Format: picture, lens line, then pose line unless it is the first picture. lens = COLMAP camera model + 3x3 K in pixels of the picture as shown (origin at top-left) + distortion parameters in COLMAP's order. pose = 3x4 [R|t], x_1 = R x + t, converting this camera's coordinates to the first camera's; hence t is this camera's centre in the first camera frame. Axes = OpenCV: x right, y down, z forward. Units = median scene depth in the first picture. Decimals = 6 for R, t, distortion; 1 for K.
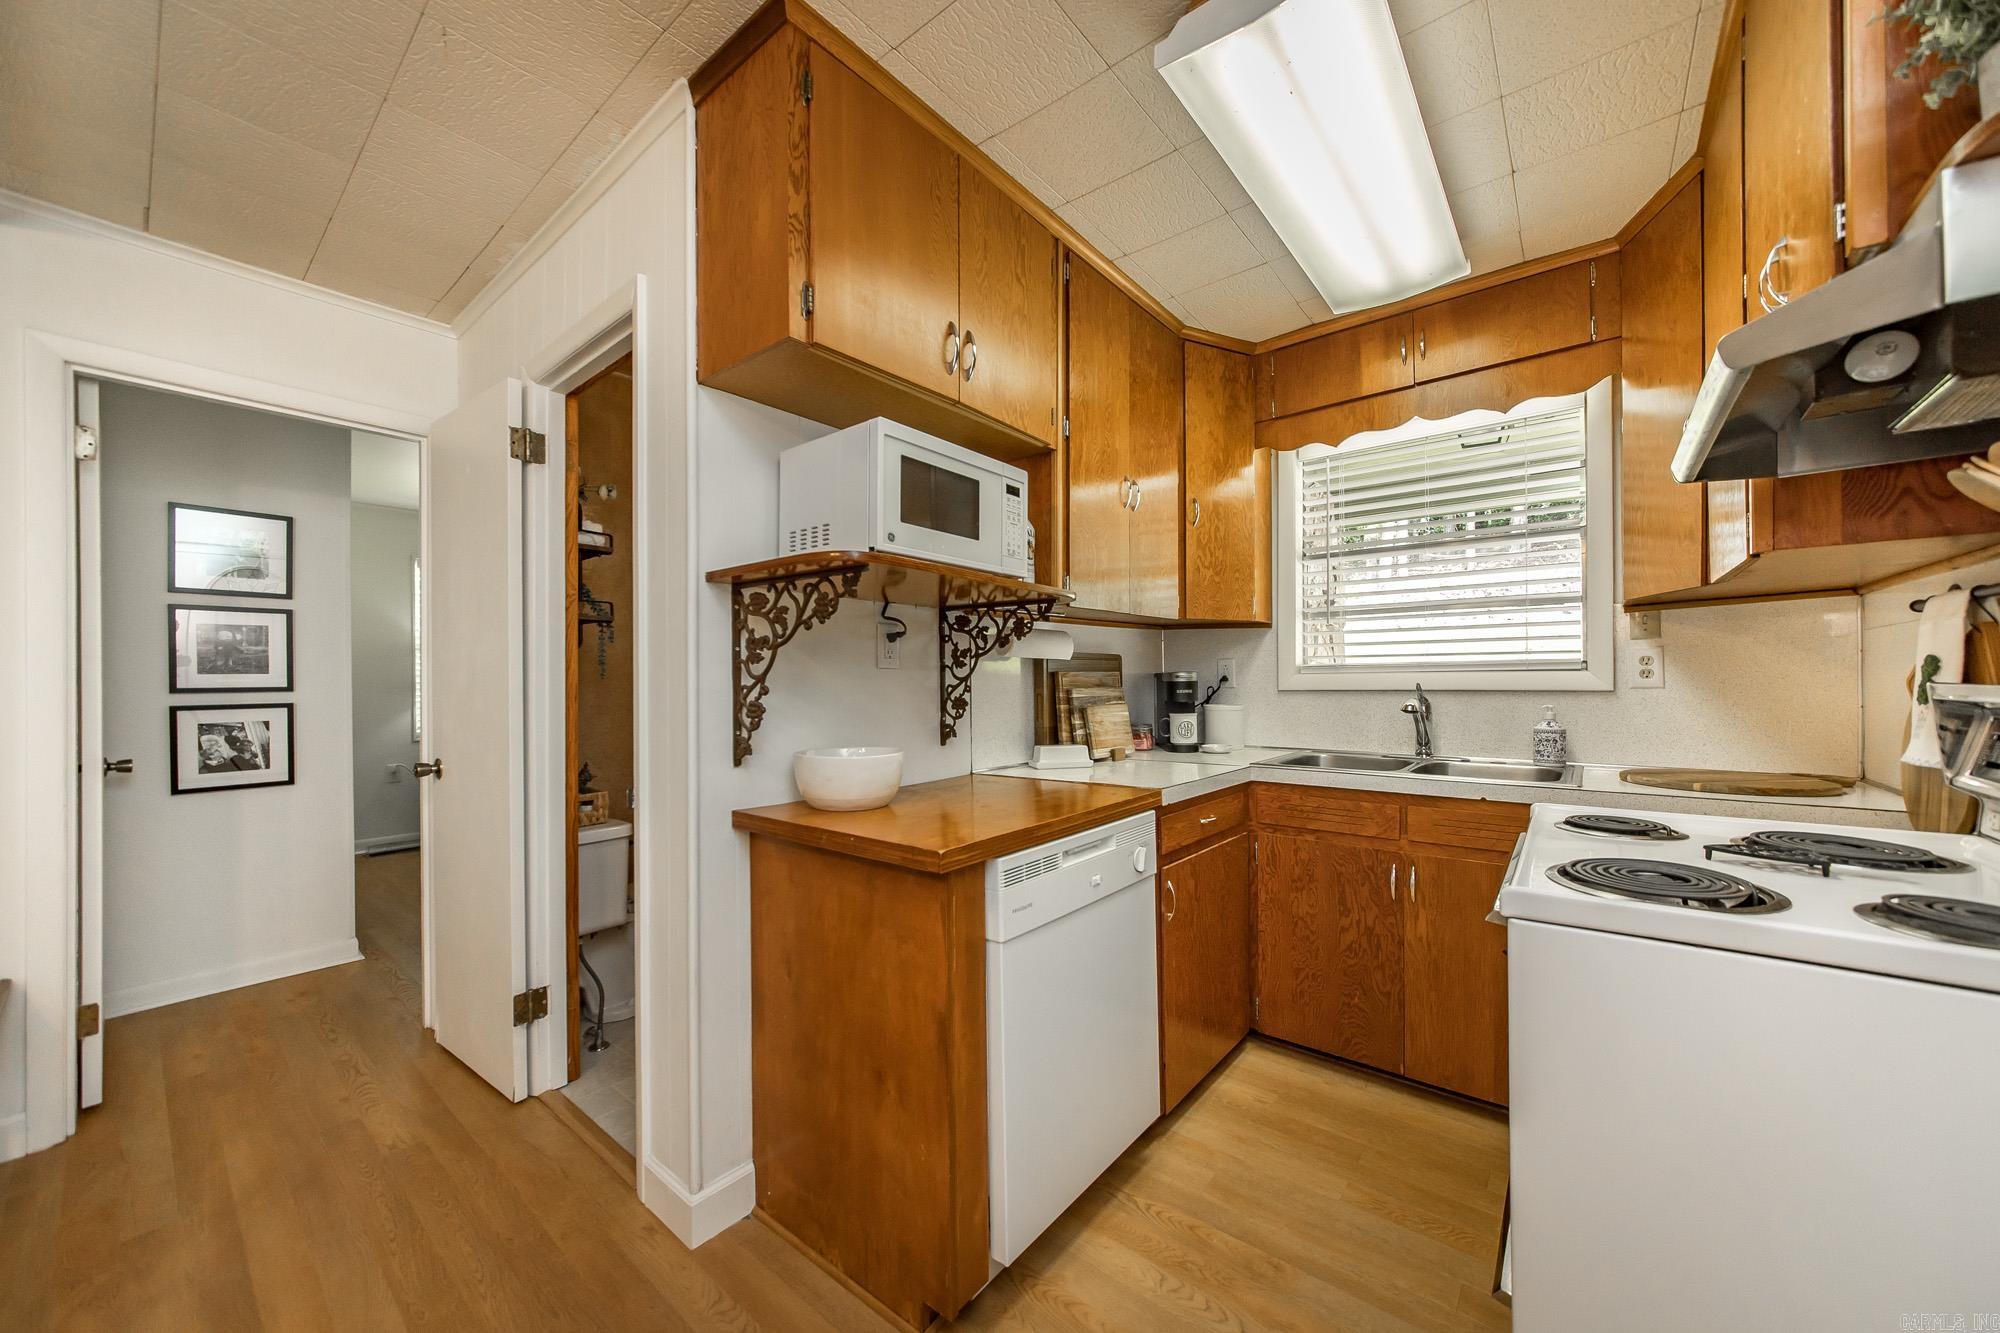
lens RADIAL K [[724.5, 0, 991.1], [0, 724.5, 677.7], [0, 0, 1]] dist [-0.000884, -0.000004]
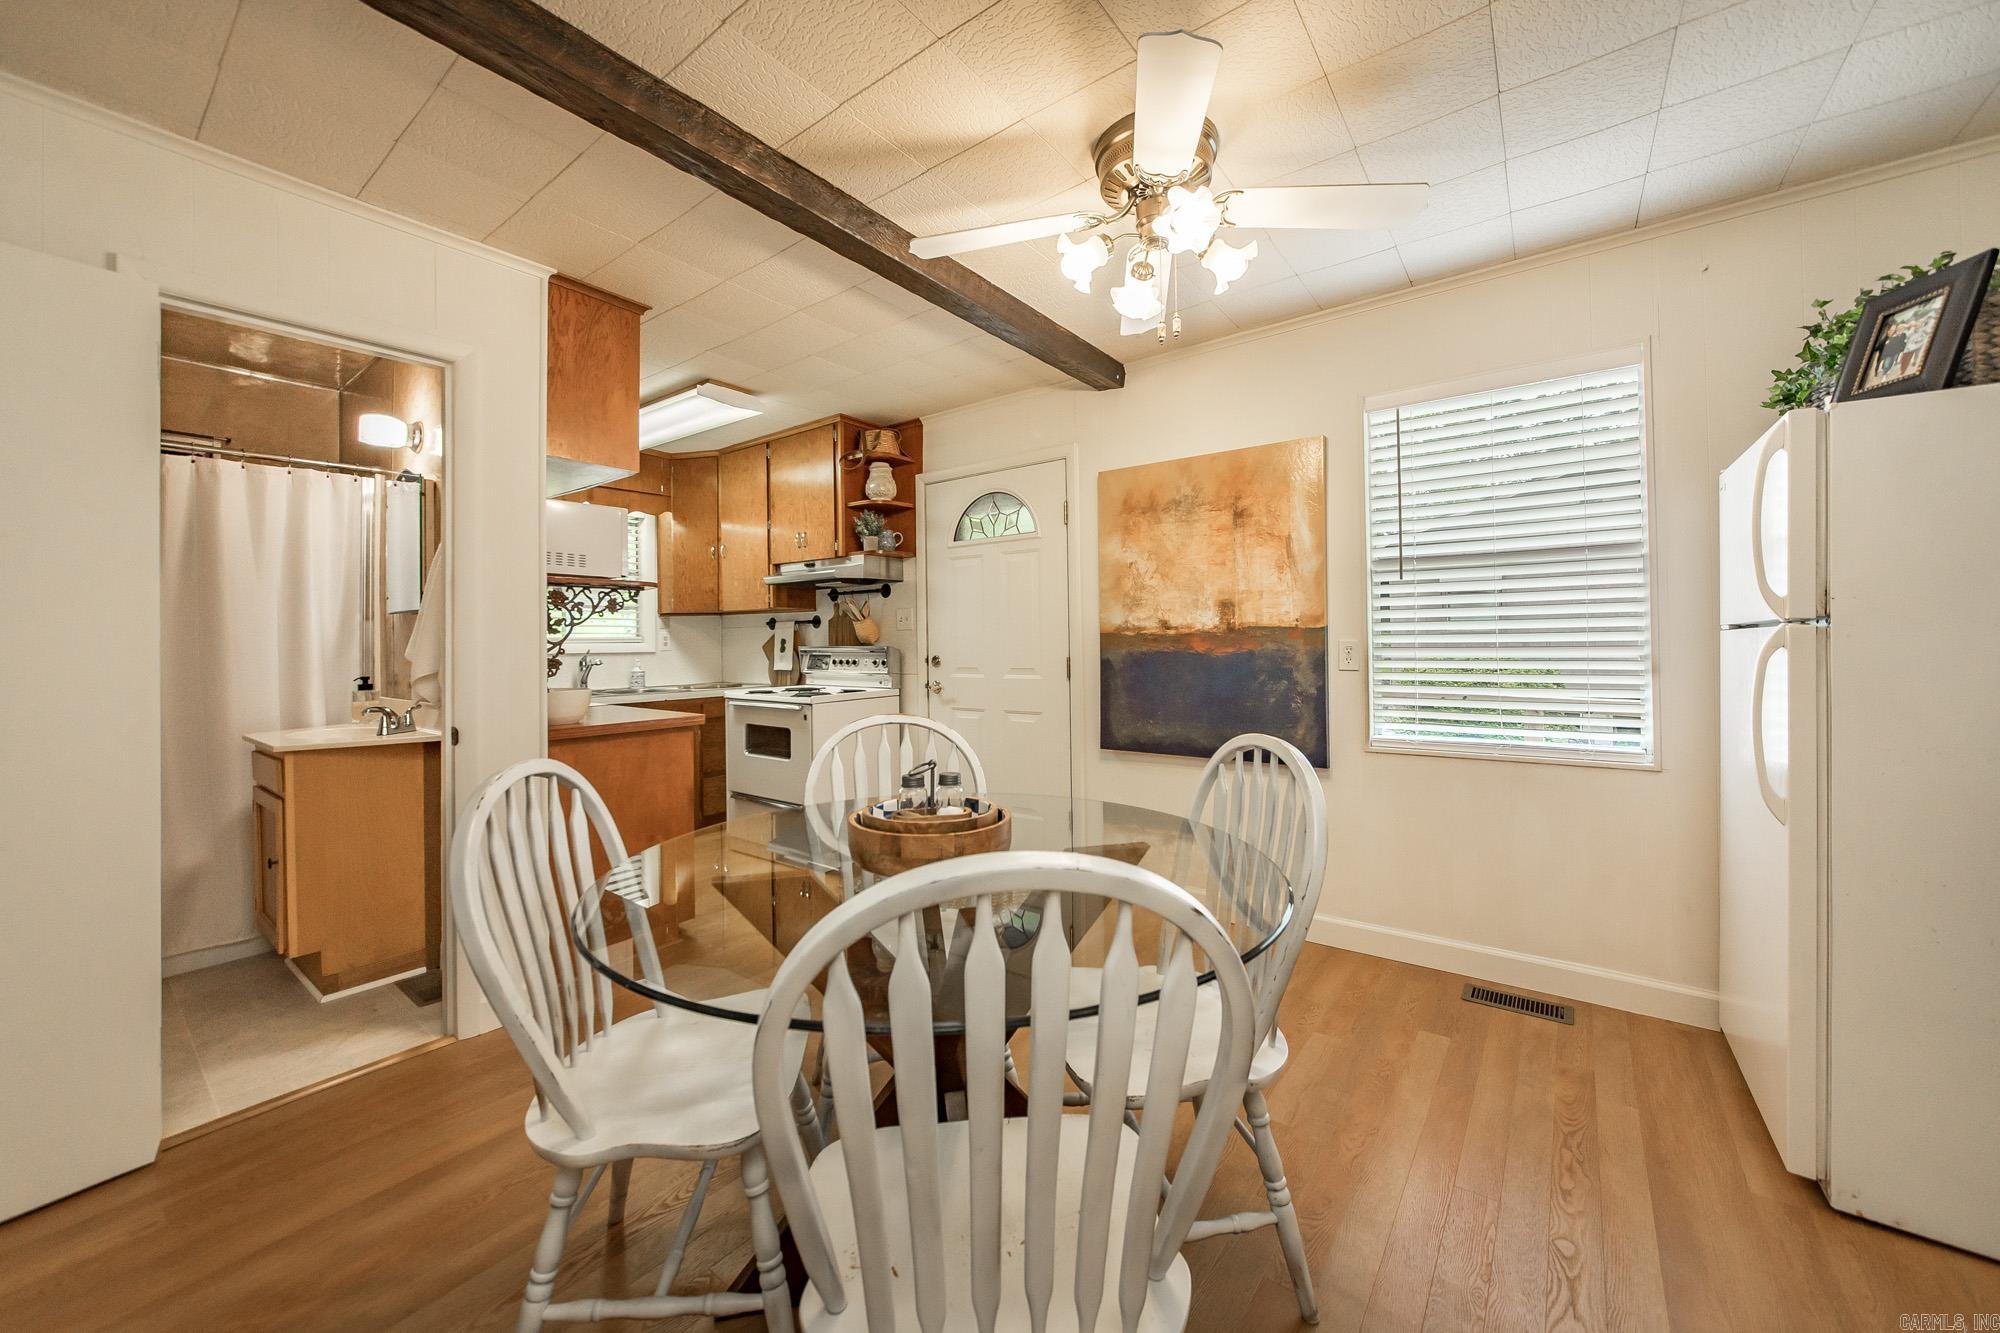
lens RADIAL K [[748.4, 0, 992.1], [0, 748.4, 639.9], [0, 0, 1]] dist [0.000153, -0.000041]
pose [[-0.044871, 0.010513, 0.998937, -1.346255], [0.007648, 0.999919, -0.010180, 0.011261], [-0.998964, 0.007183, -0.044948, 0.075468]]
